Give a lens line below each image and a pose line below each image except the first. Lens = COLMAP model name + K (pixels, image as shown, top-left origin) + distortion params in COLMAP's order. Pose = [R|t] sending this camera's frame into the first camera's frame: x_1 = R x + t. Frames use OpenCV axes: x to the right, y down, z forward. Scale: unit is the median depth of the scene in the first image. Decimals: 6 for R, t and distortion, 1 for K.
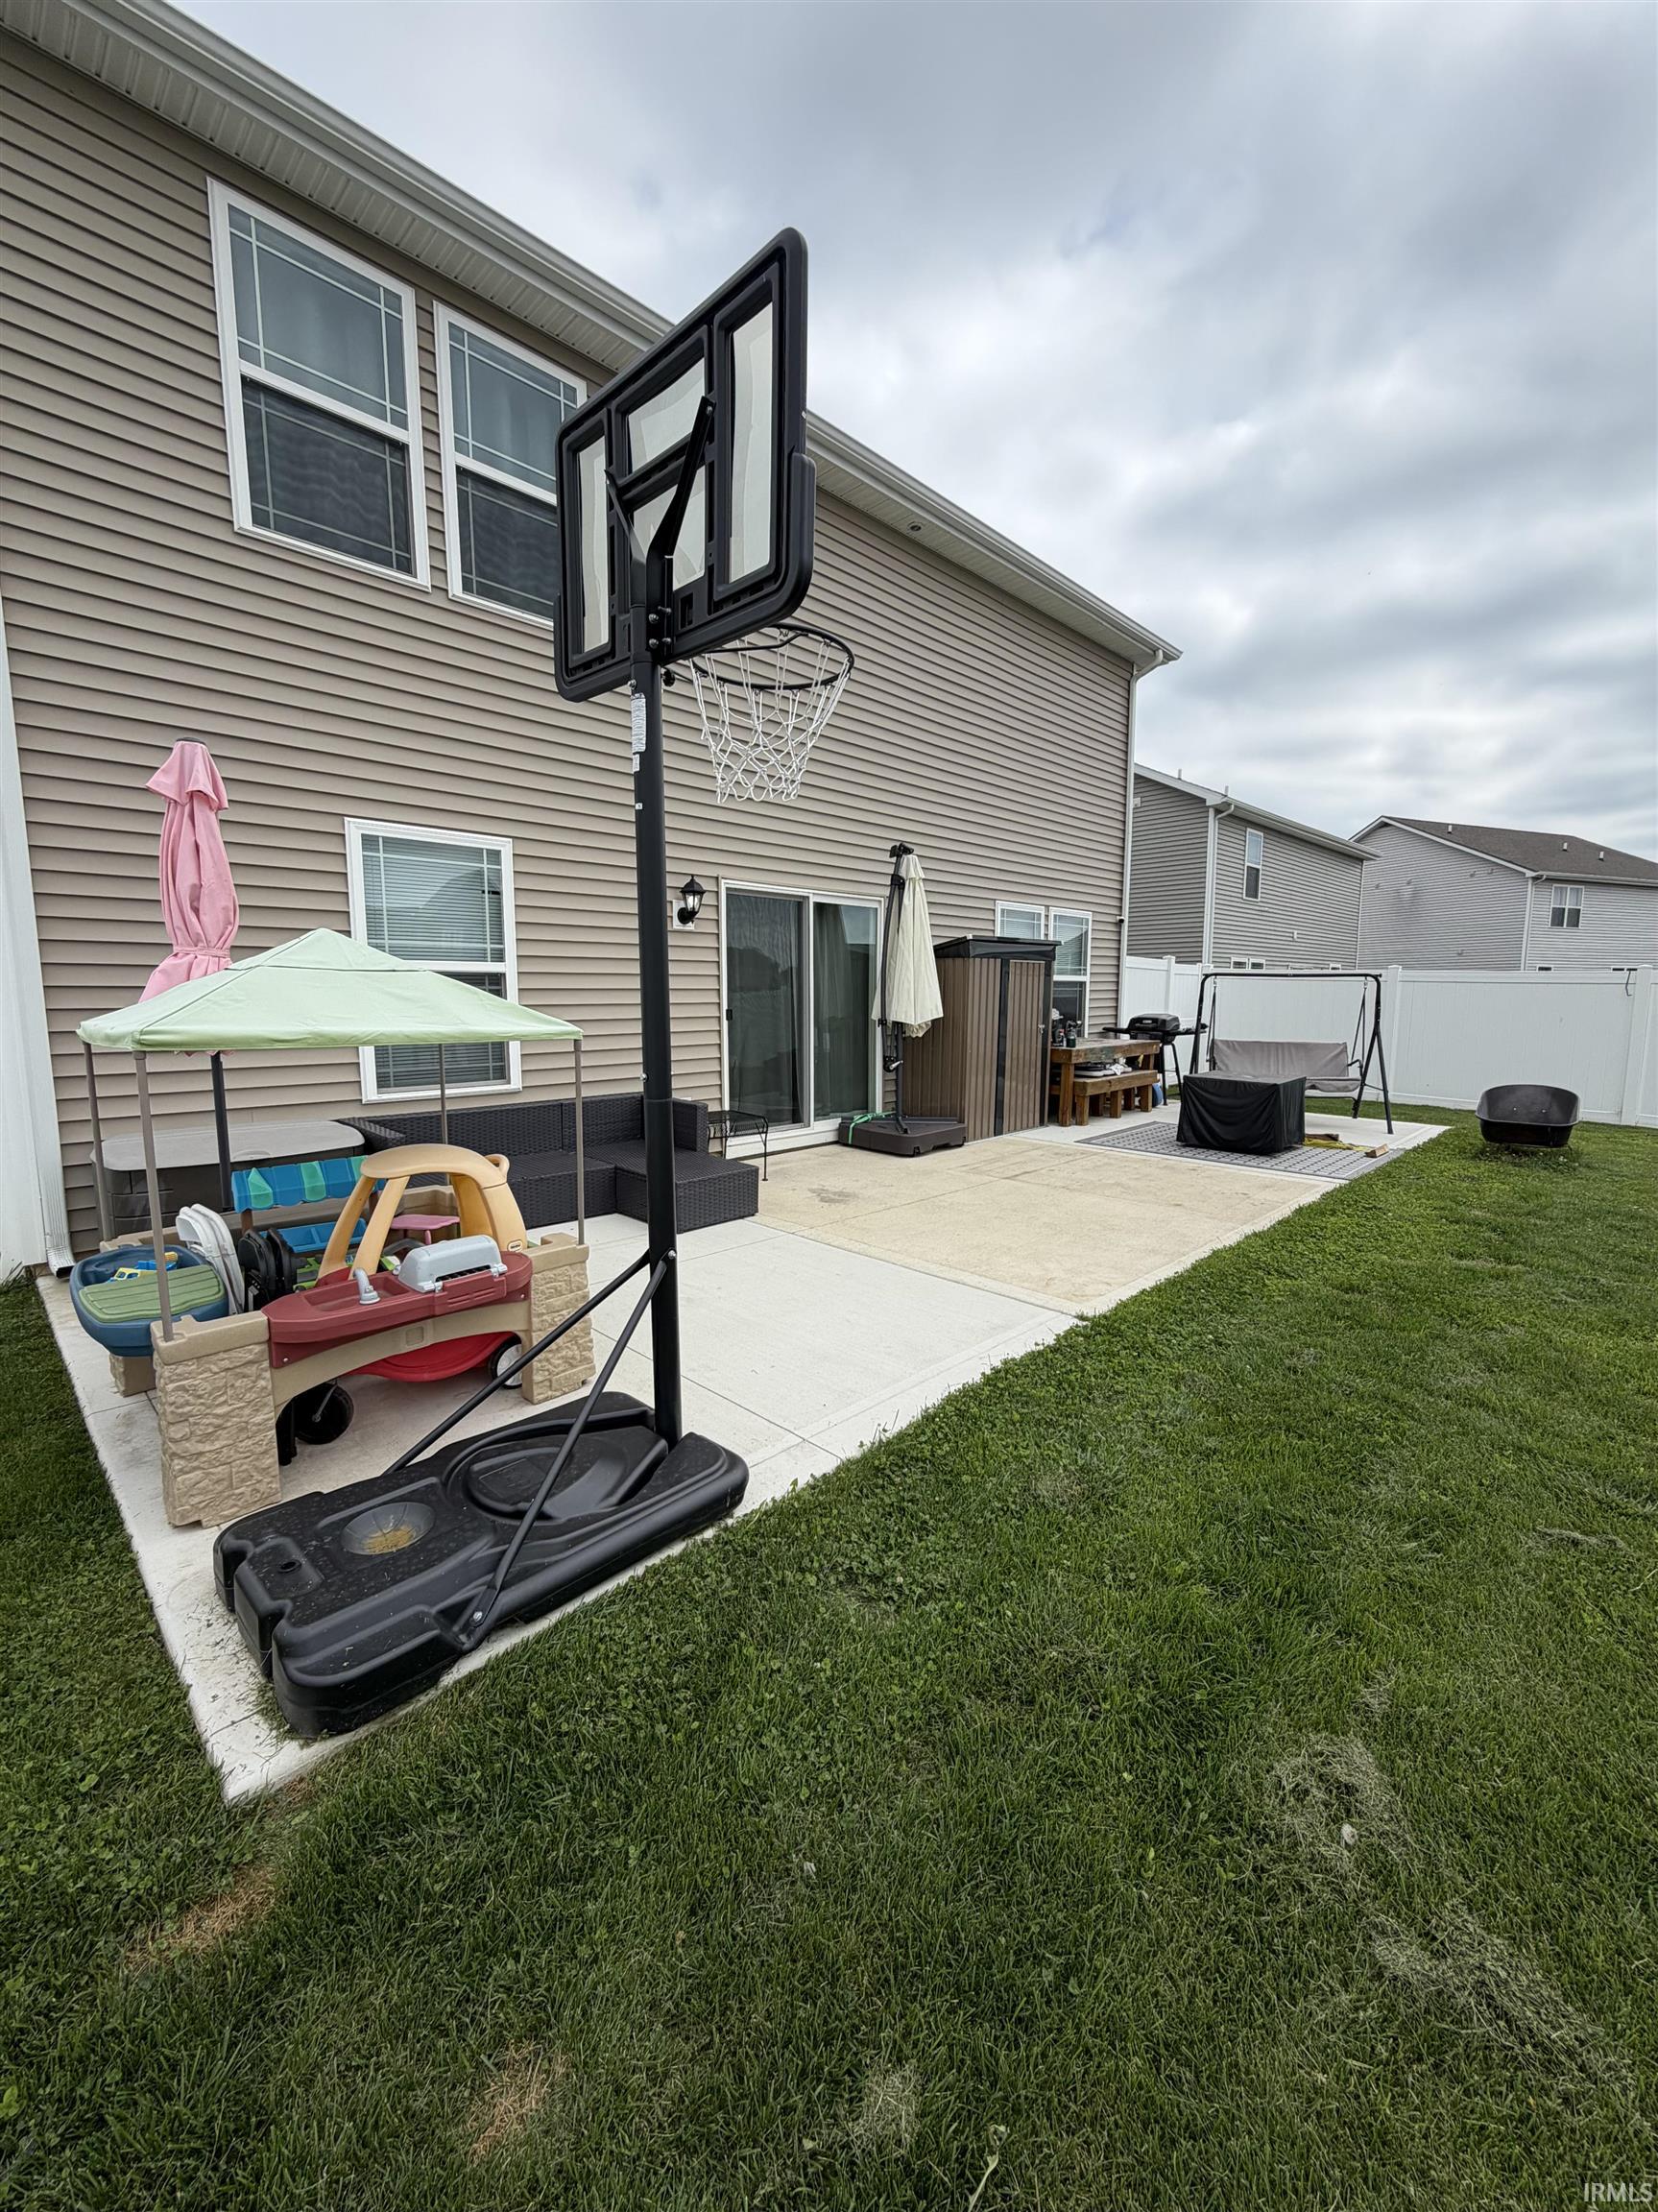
lens RADIAL K [[885.2, 0, 830.1], [0, 885.2, 1096.5], [0, 0, 1]] dist [-0.000783, -0.000487]
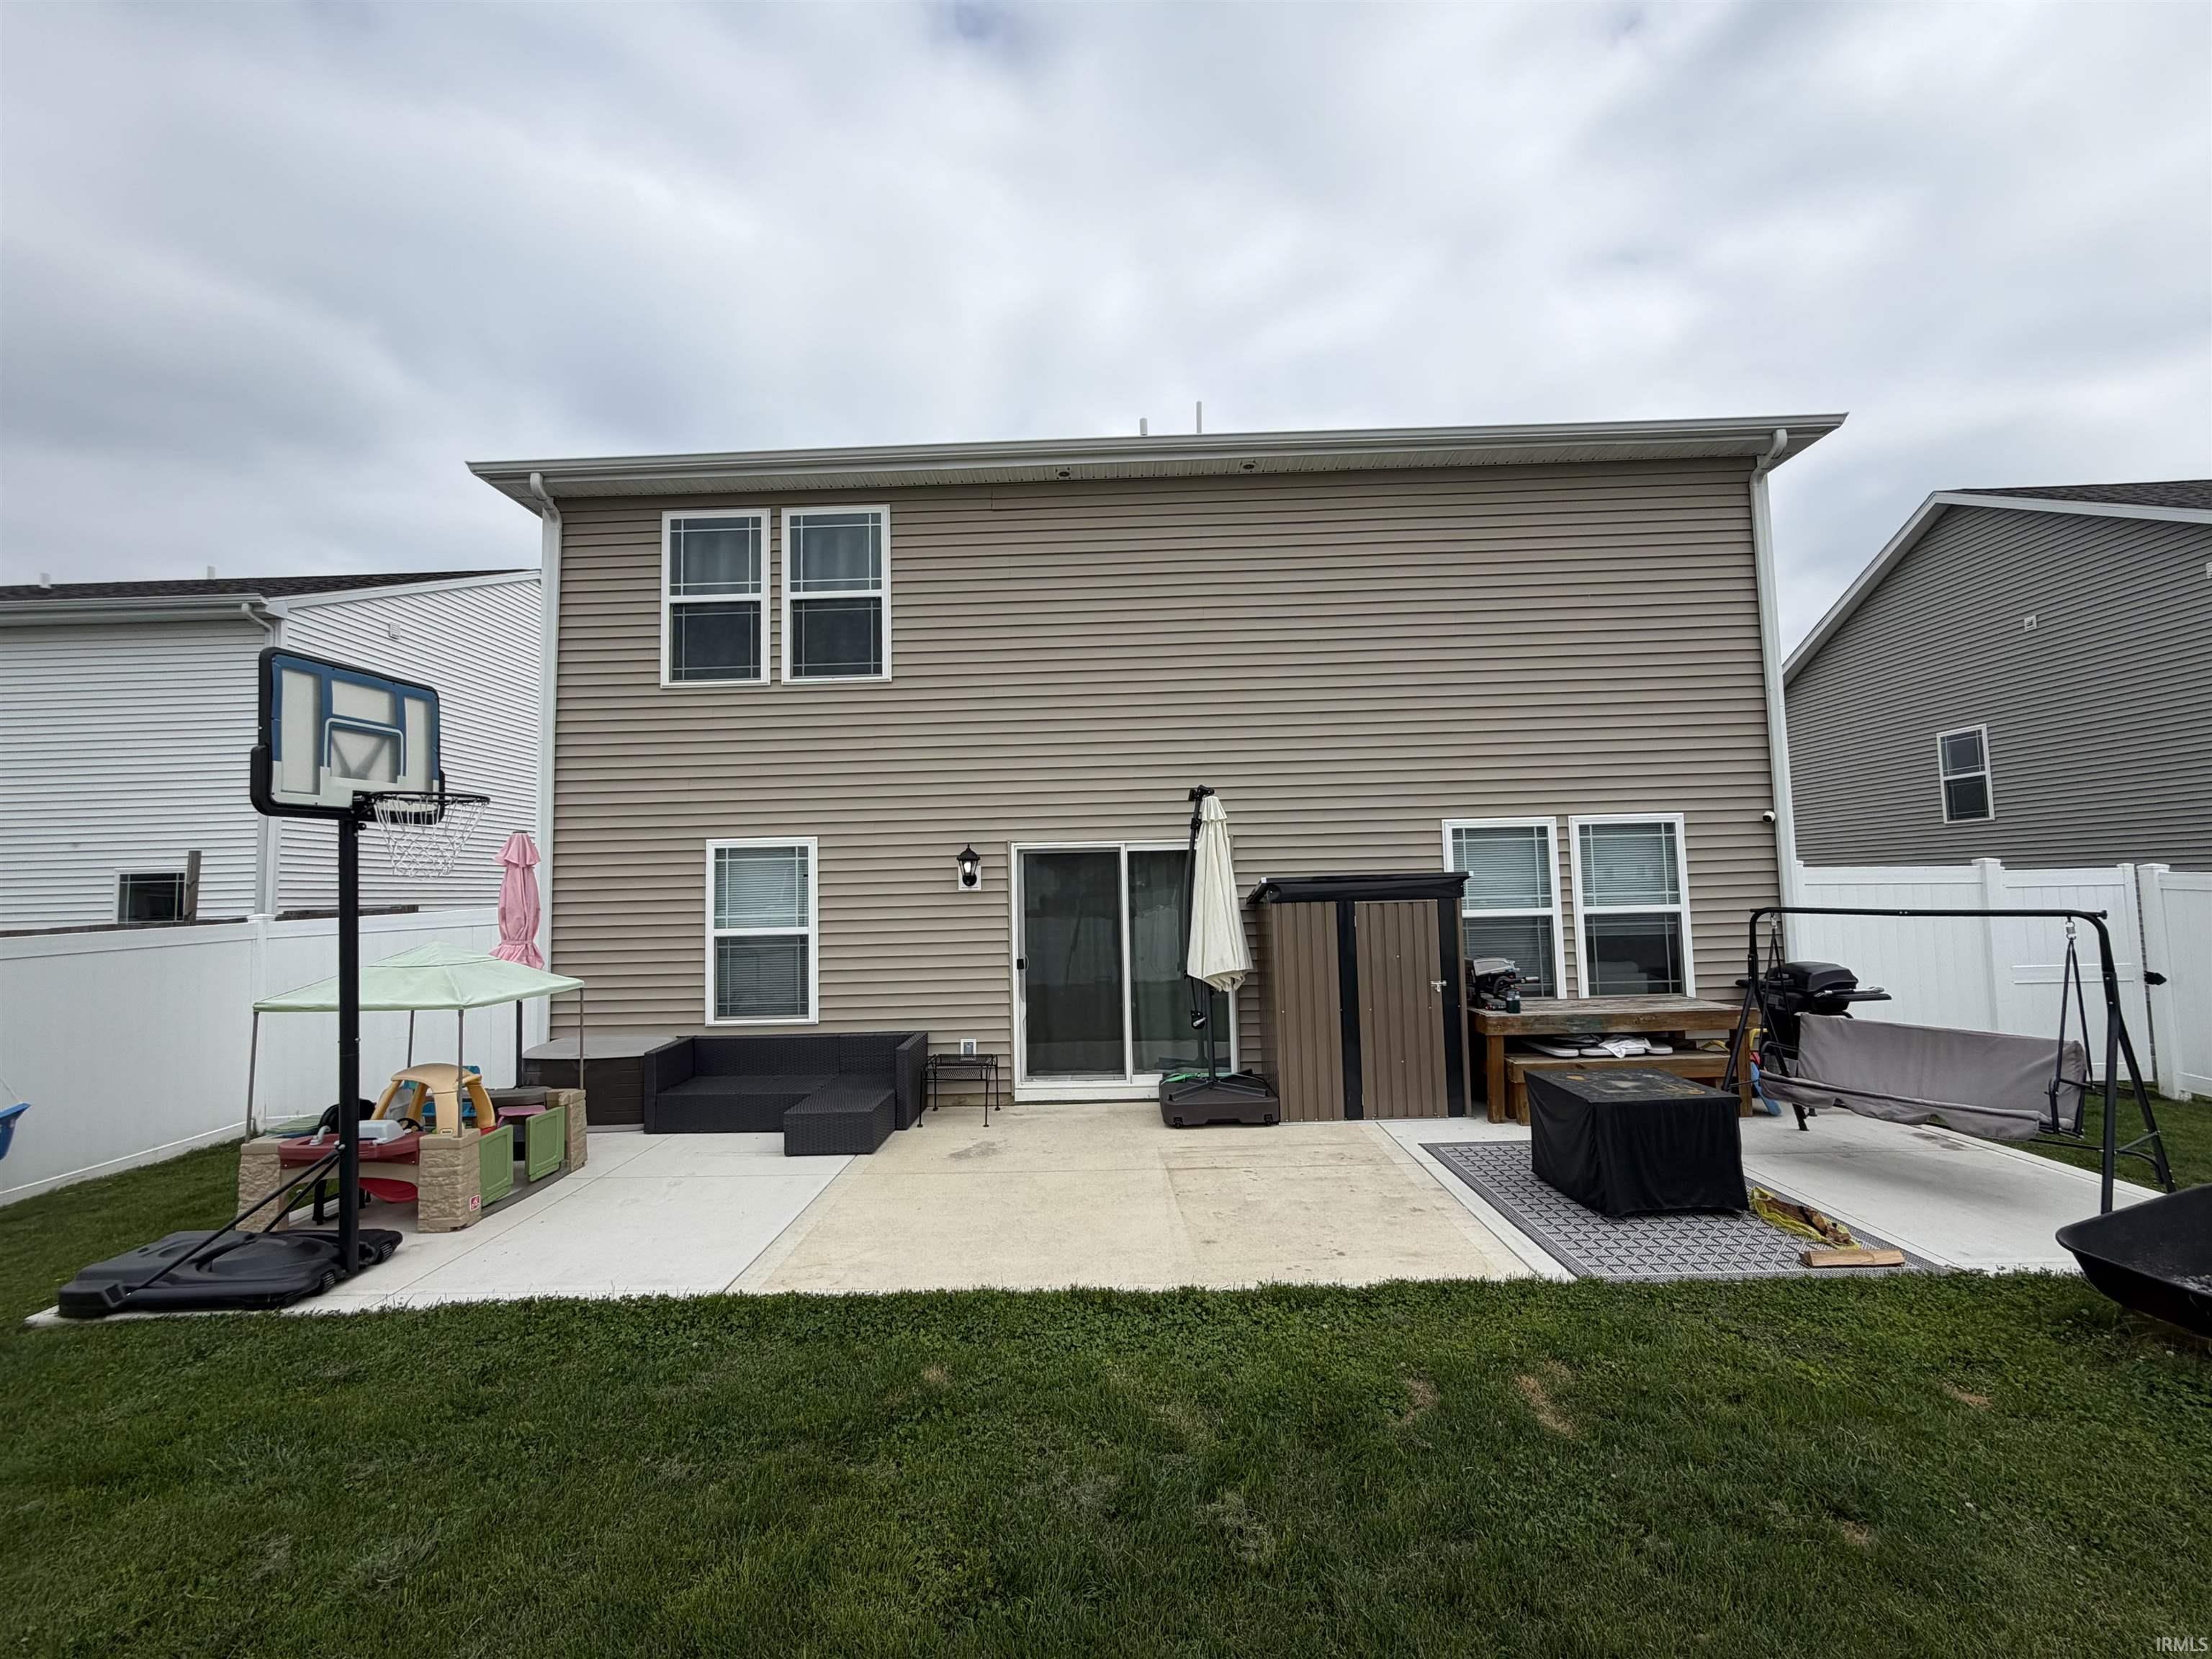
lens RADIAL K [[941.6, 0, 1106.4], [0, 941.6, 821.5], [0, 0, 1]] dist [0.001822, -0.000445]
pose [[0.688245, -0.074150, -0.721679, 1.030541], [-0.060532, 0.985425, -0.158976, -0.112212], [0.722949, 0.153099, 0.673726, 0.346614]]
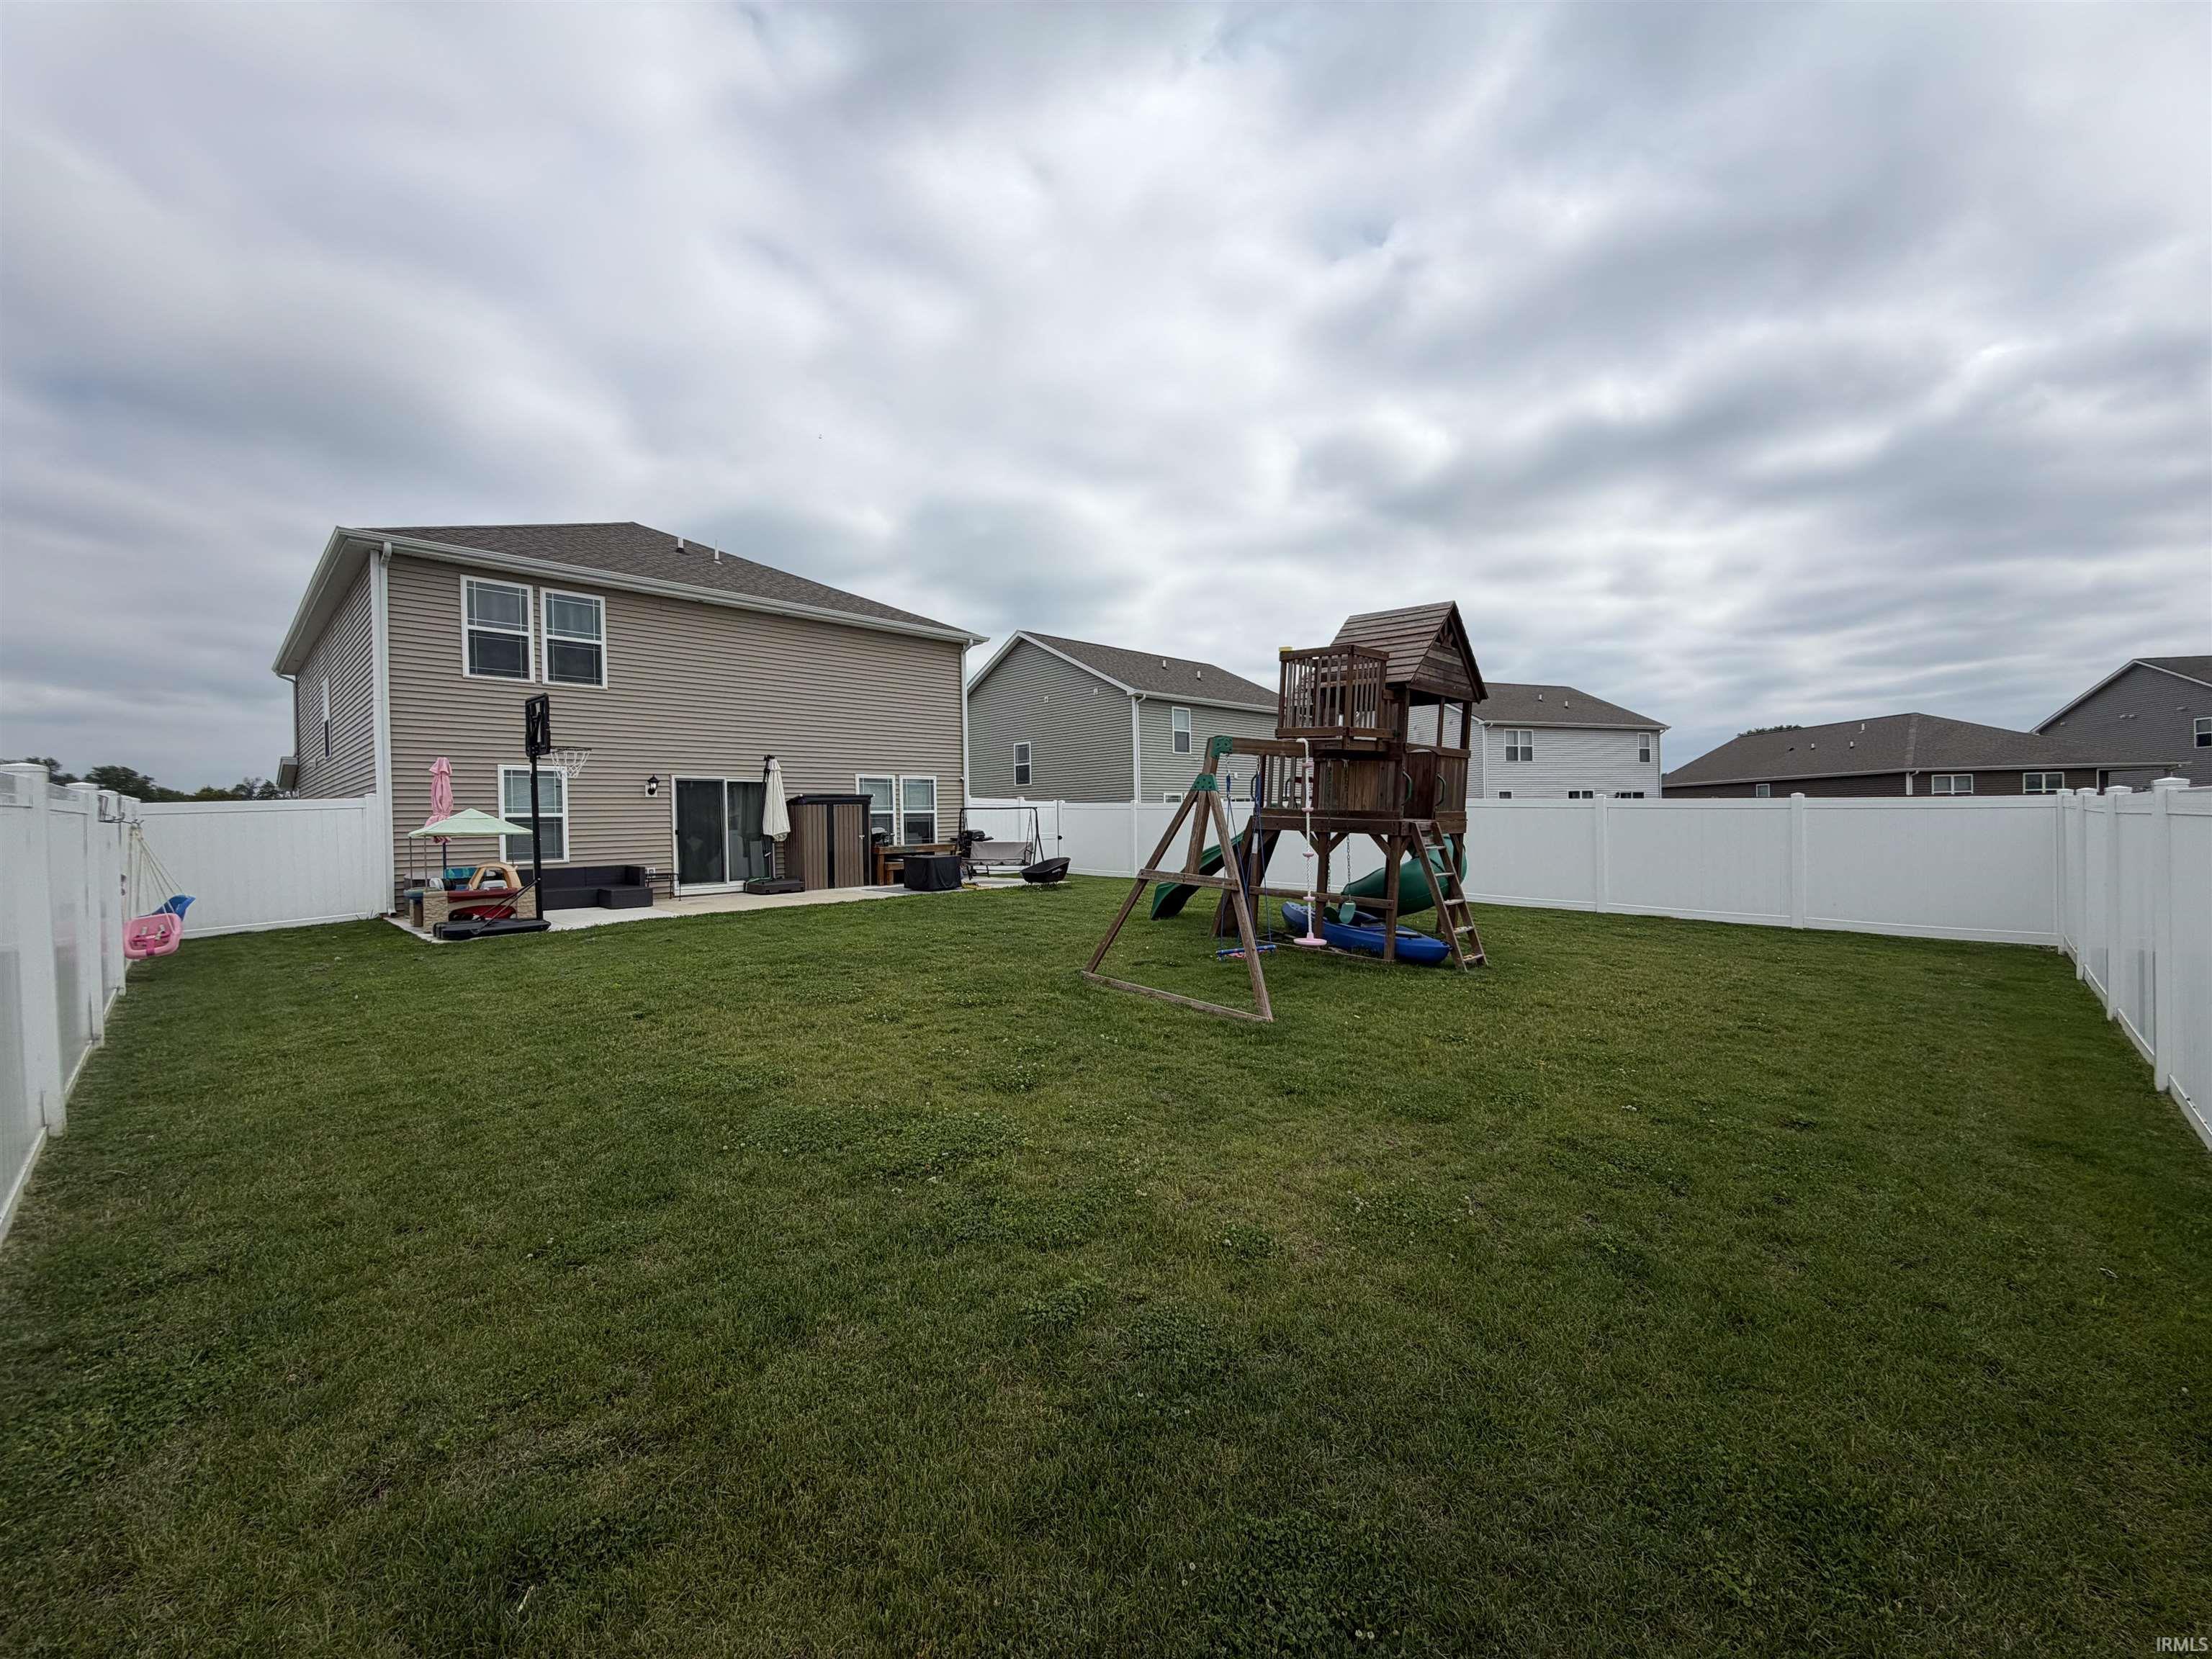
lens RADIAL K [[885.2, 0, 1104.7], [0, 885.2, 825.8], [0, 0, 1]] dist [-0.000783, -0.000487]
pose [[0.999749, -0.020582, 0.008905, 1.254479], [0.021462, 0.993282, -0.113707, 0.226125], [-0.006505, 0.113870, 0.993474, -1.663476]]
